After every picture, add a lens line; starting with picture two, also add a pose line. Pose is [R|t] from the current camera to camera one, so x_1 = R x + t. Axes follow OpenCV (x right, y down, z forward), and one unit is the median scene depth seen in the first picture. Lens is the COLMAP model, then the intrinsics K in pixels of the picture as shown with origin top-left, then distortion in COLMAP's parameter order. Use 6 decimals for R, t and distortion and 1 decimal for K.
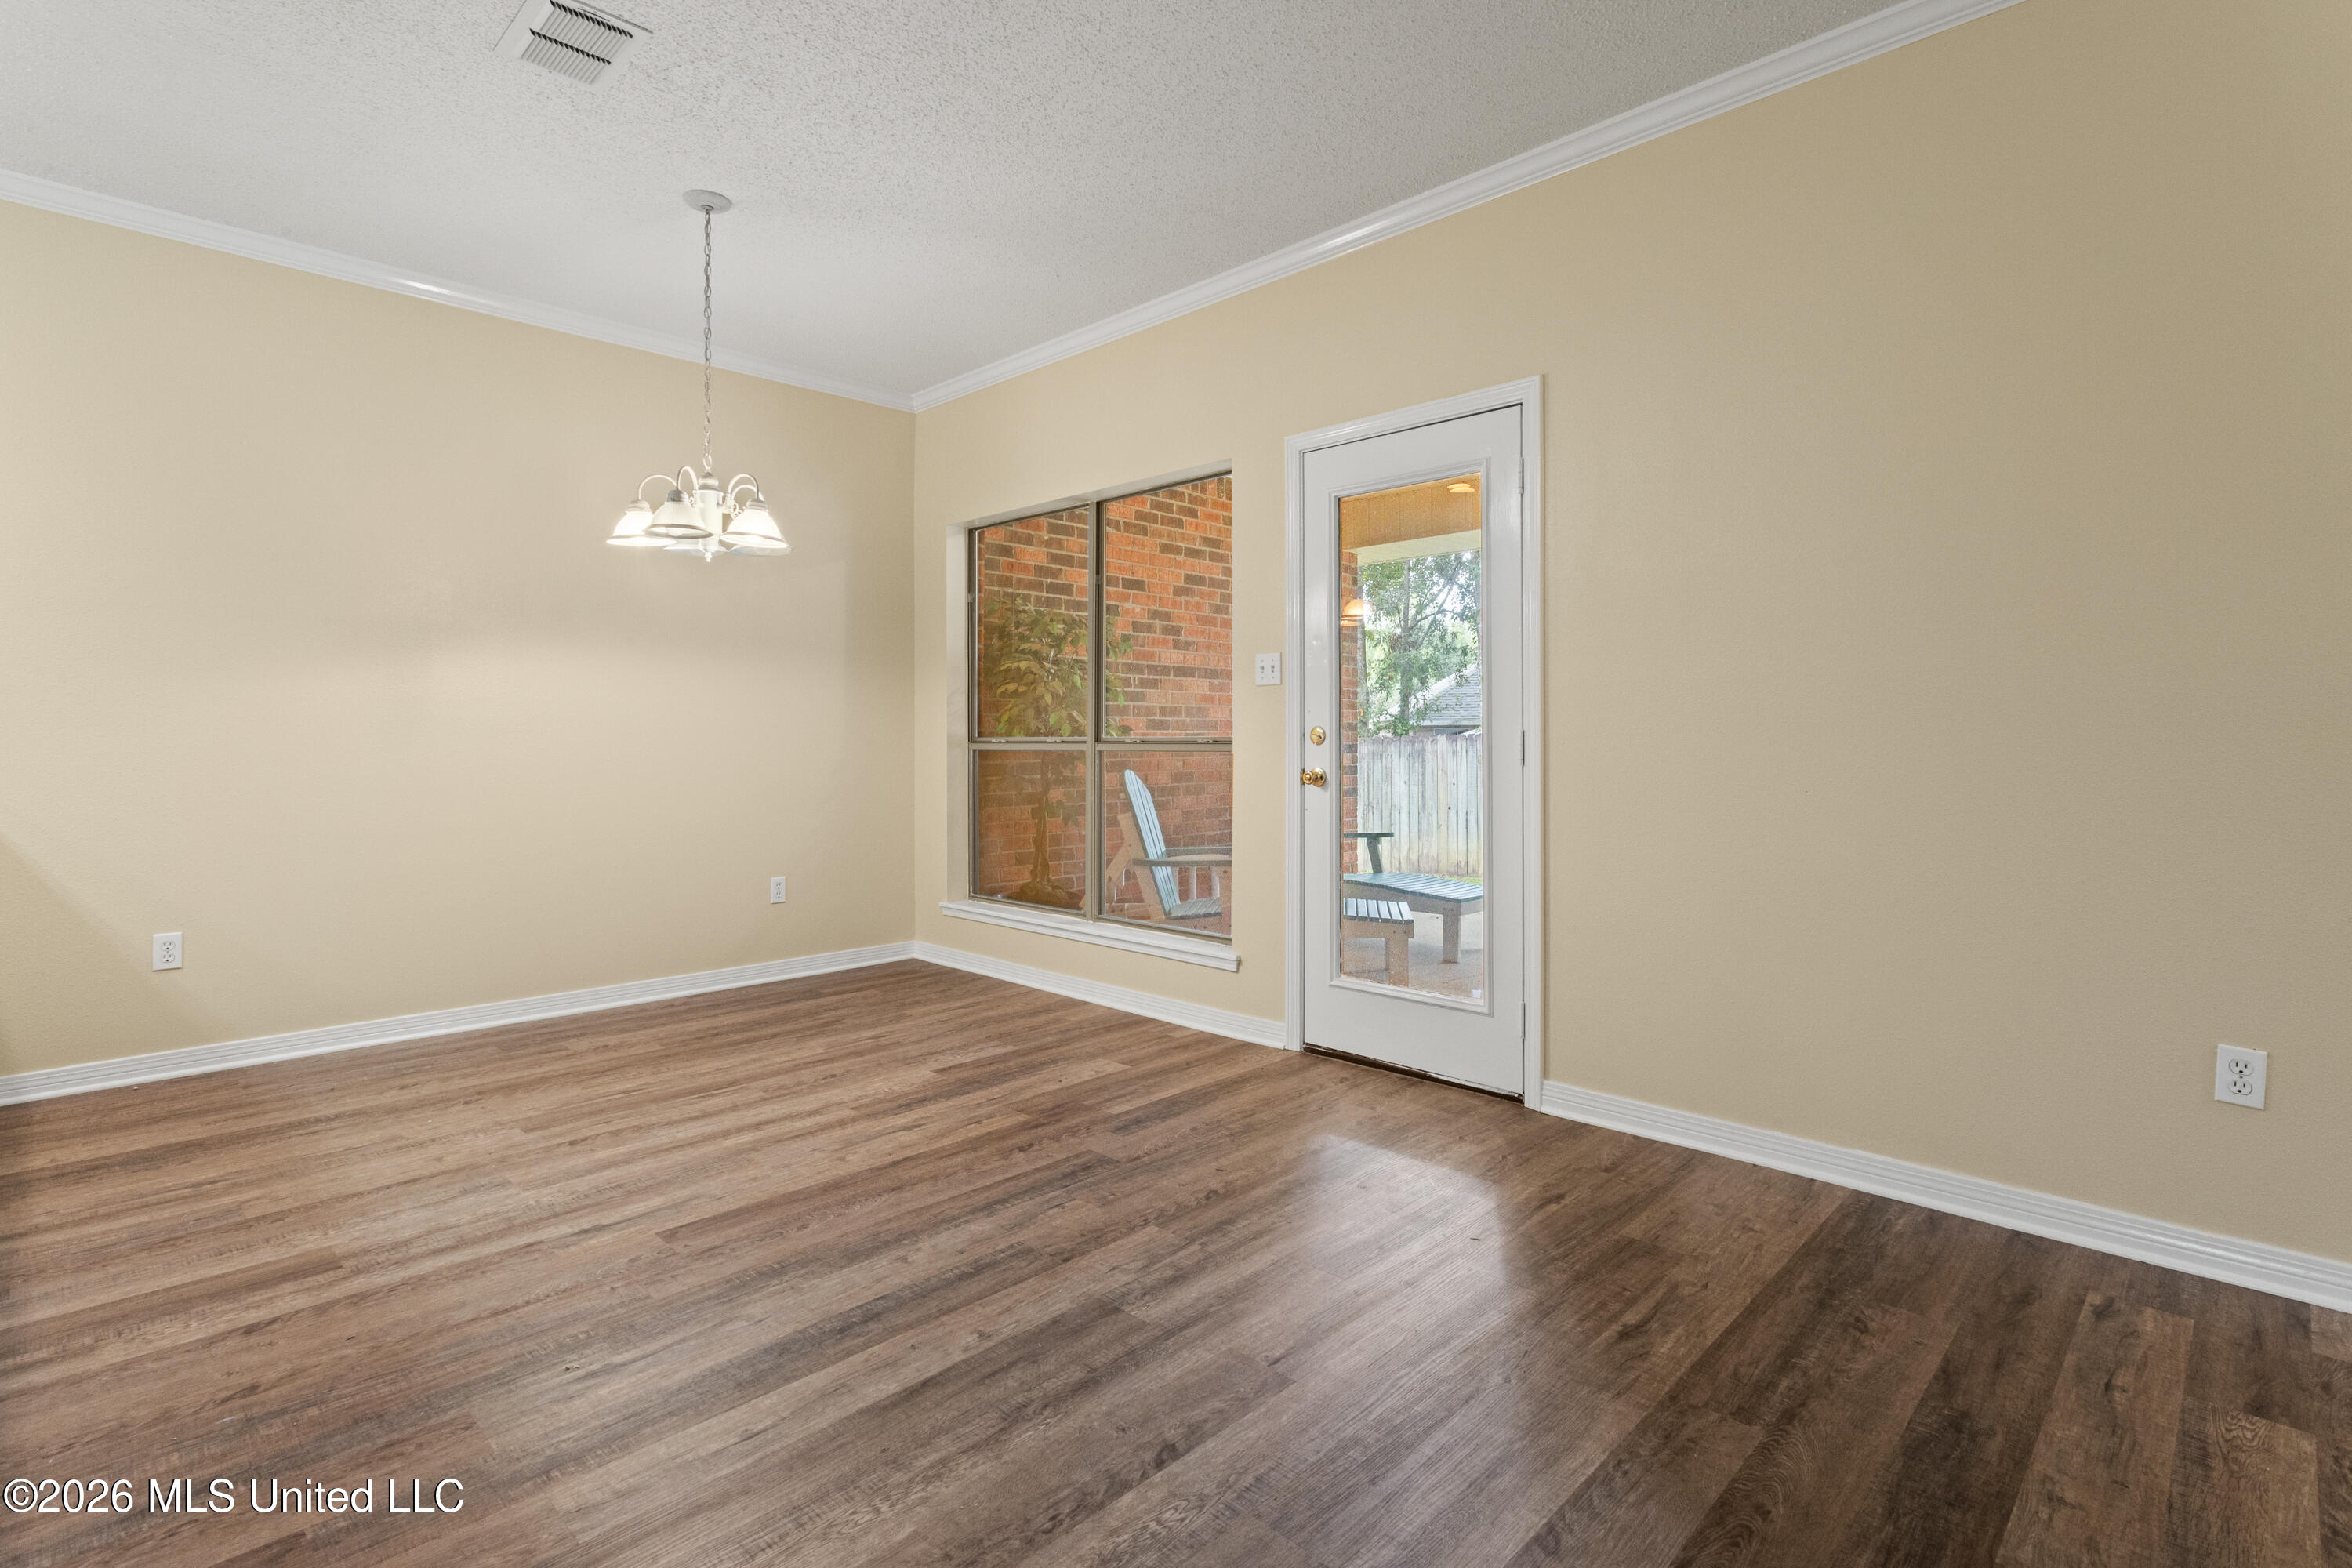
lens RADIAL K [[1117.5, 0, 1182.7], [0, 1117.5, 746.1], [0, 0, 1]] dist [-0.001398, 0.003106]
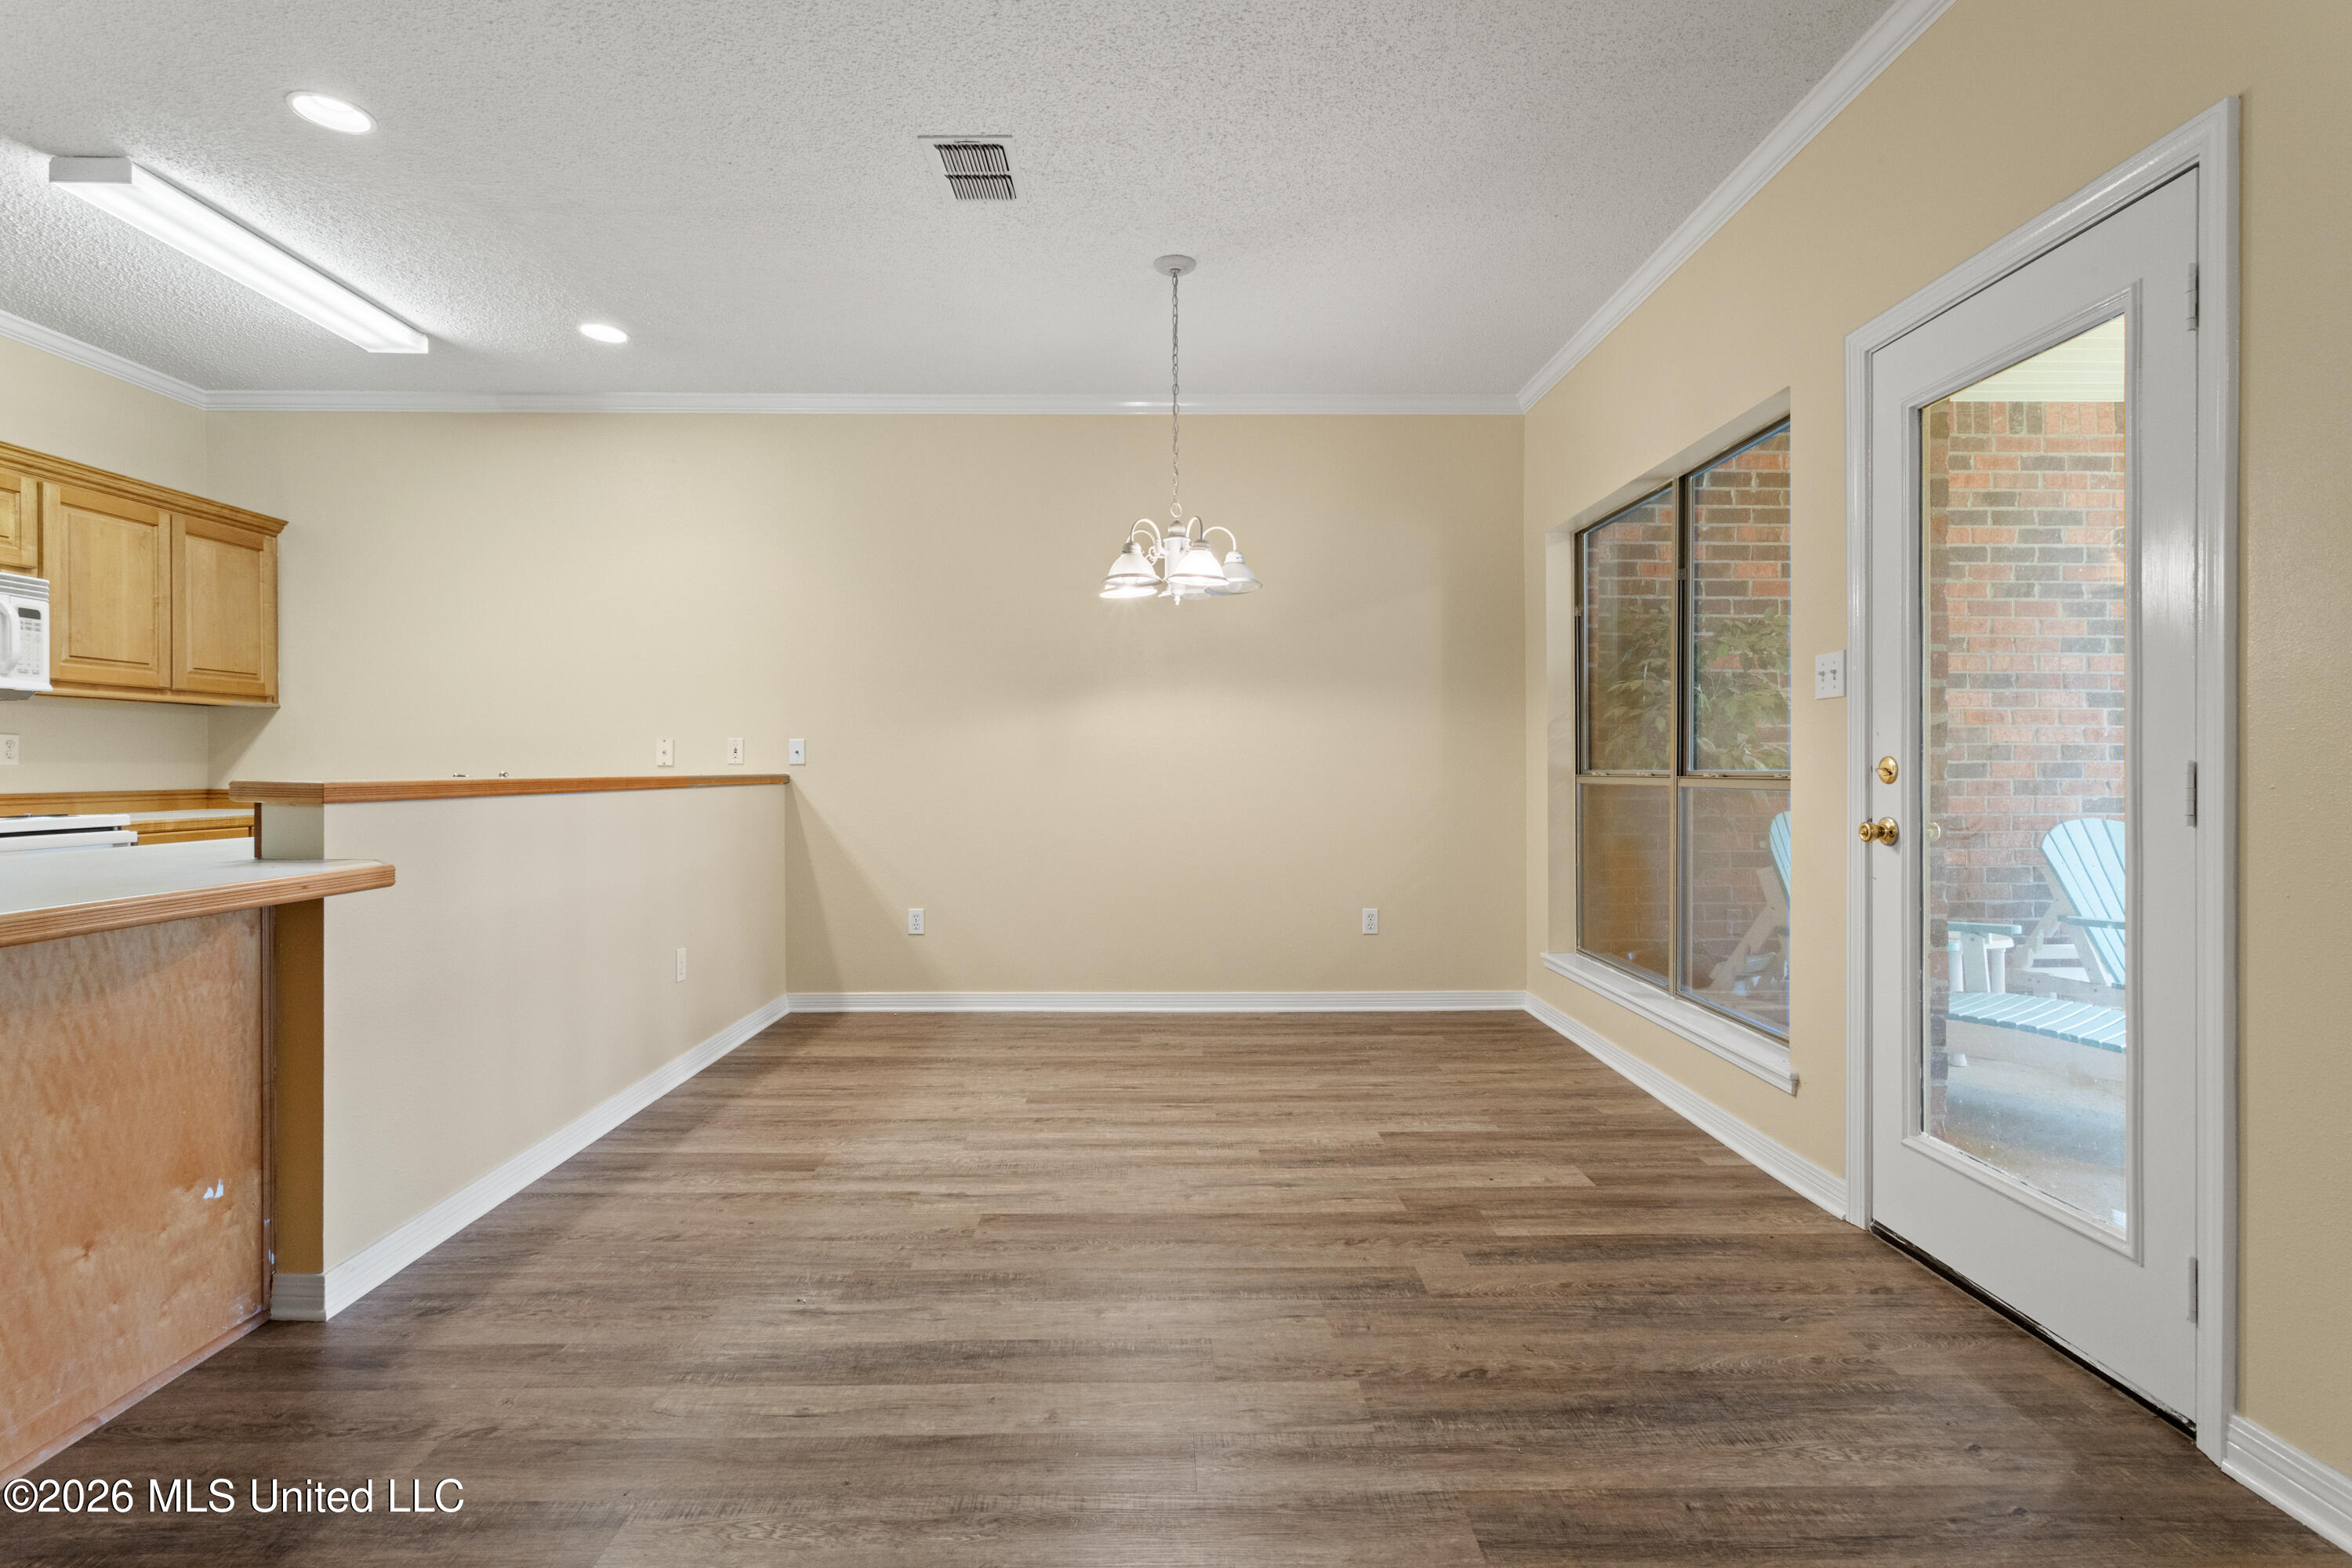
lens RADIAL K [[1117.5, 0, 1175.3], [0, 1117.5, 772.6], [0, 0, 1]] dist [-0.001398, 0.003106]
pose [[0.708758, 0.003840, -0.705441, 0.365450], [-0.005911, 0.999982, -0.000496, -0.004570], [0.705427, 0.004522, 0.708768, 0.278129]]
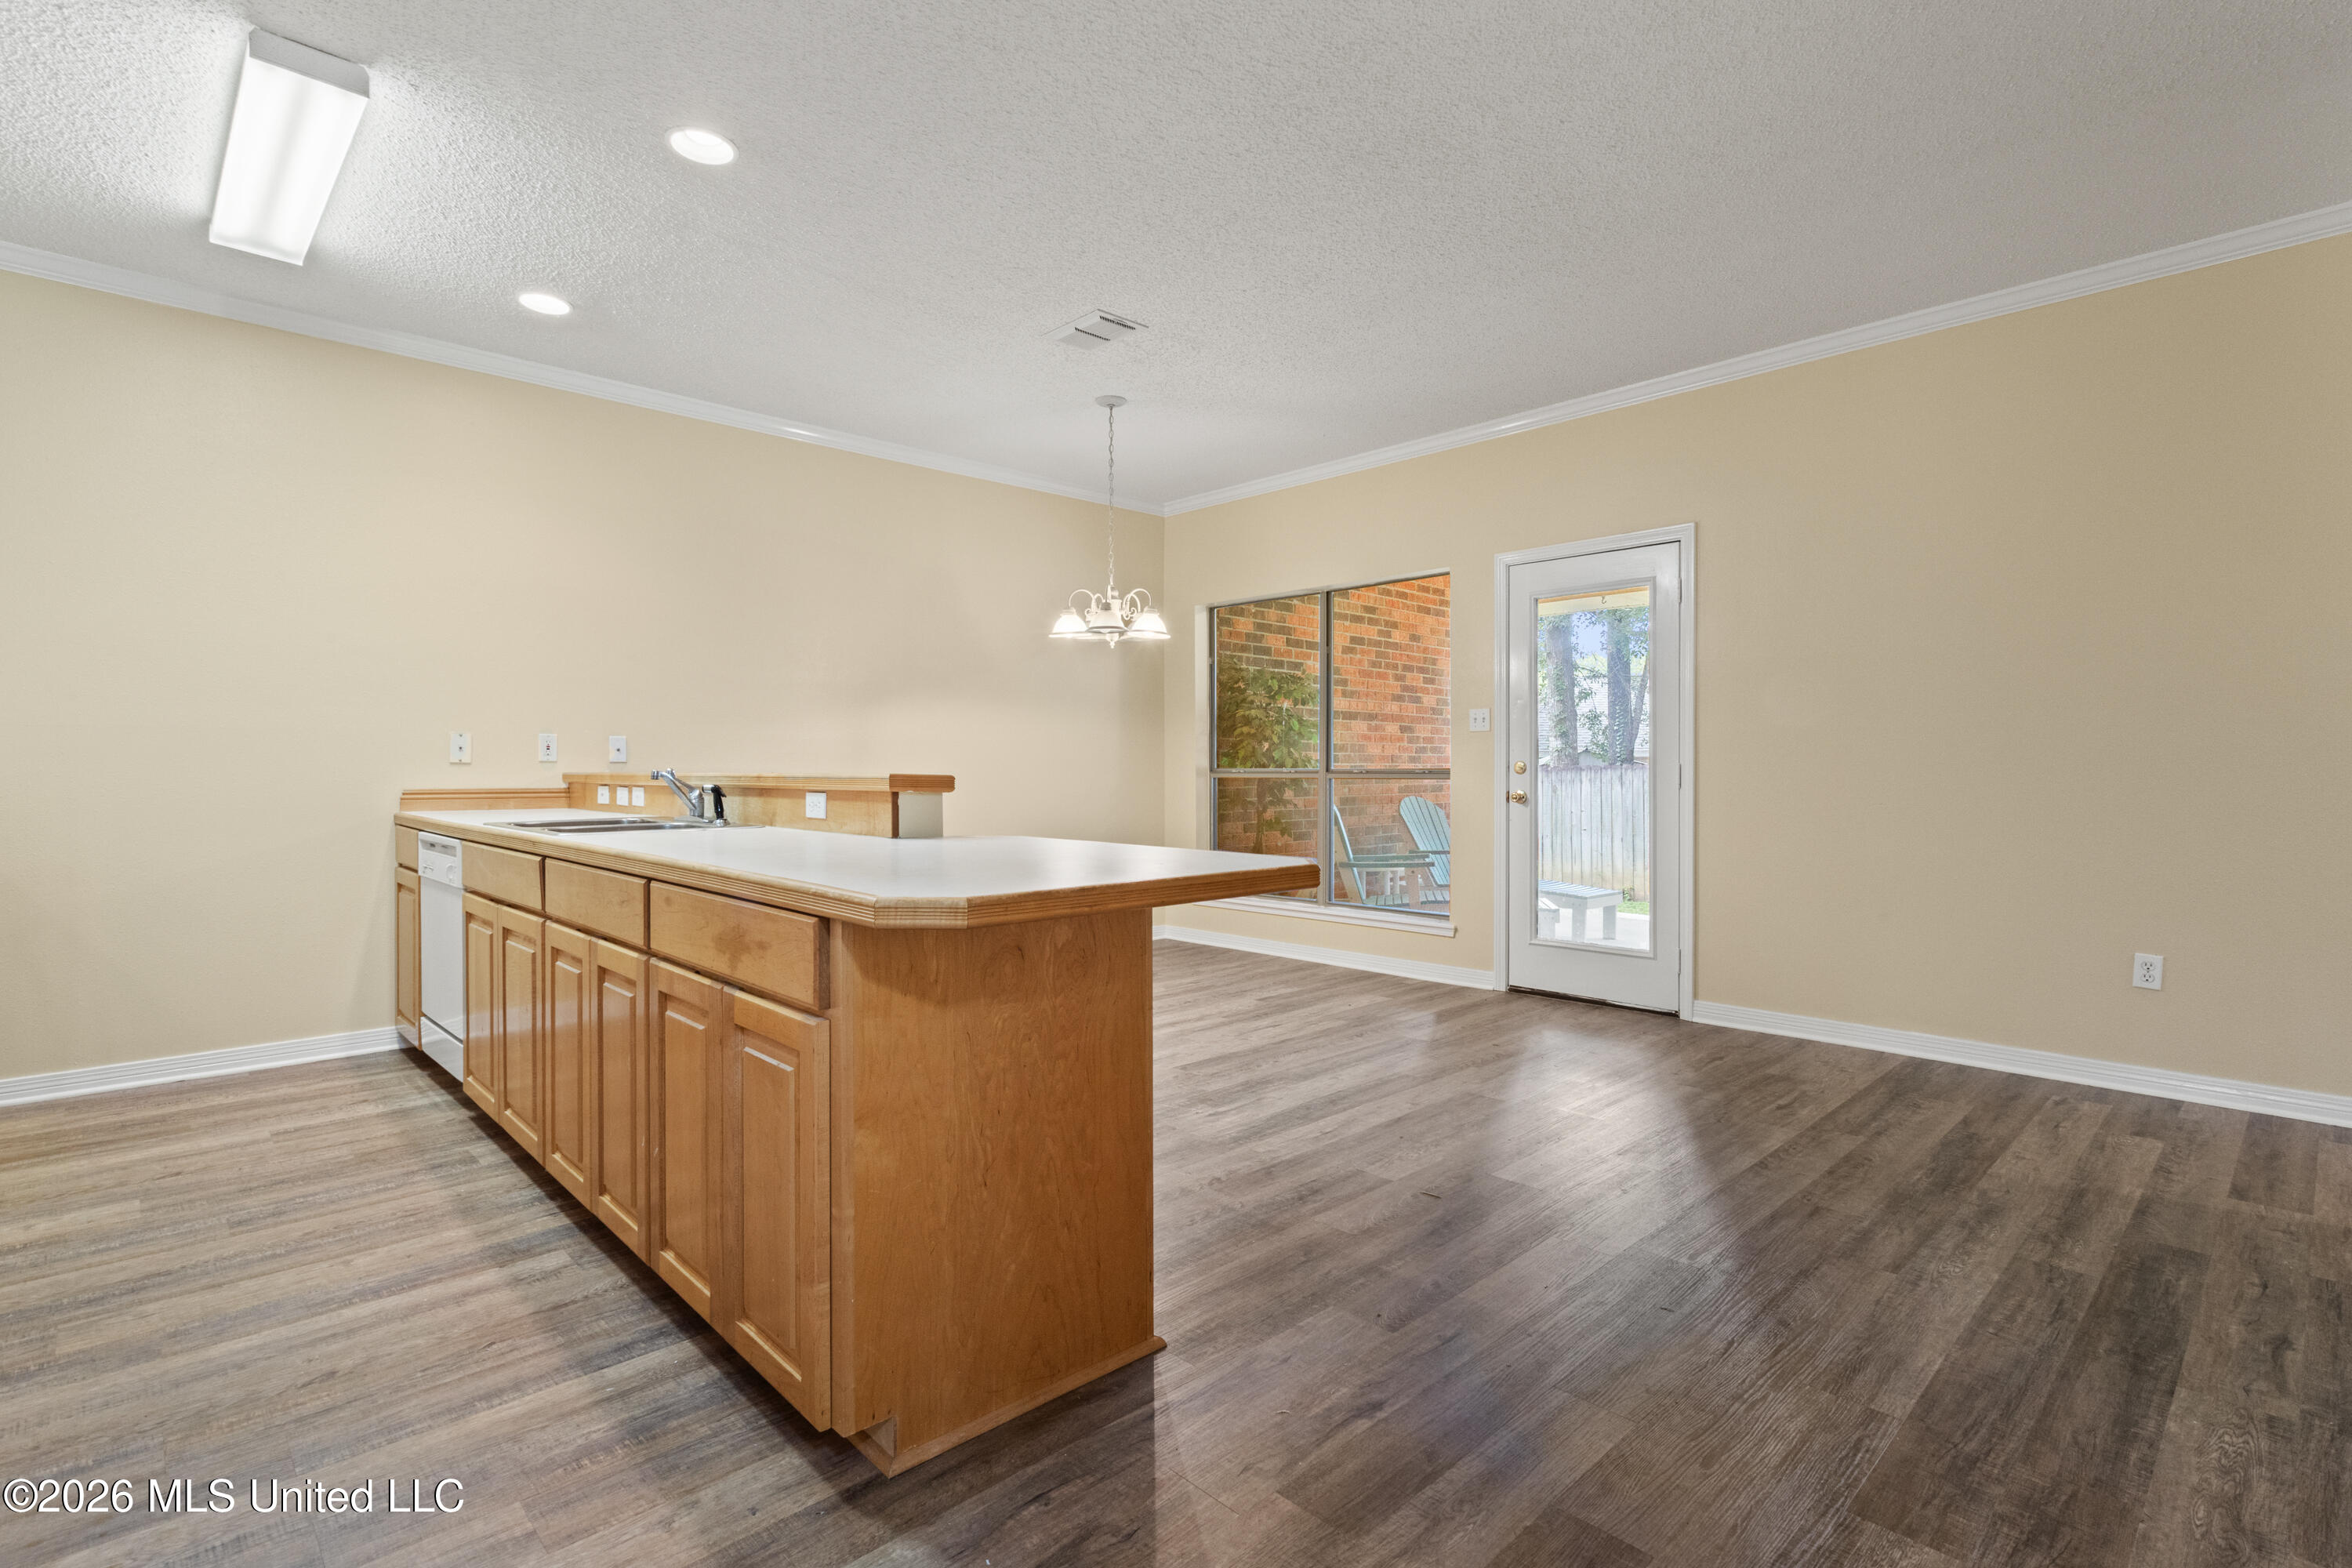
lens RADIAL K [[1117.5, 0, 1178.4], [0, 1117.5, 782.3], [0, 0, 1]] dist [-0.001398, 0.003106]
pose [[0.999580, 0.001754, -0.028919, -0.337132], [-0.001641, 0.999991, 0.003927, 0.006401], [0.028926, -0.003878, 0.999574, -0.527198]]
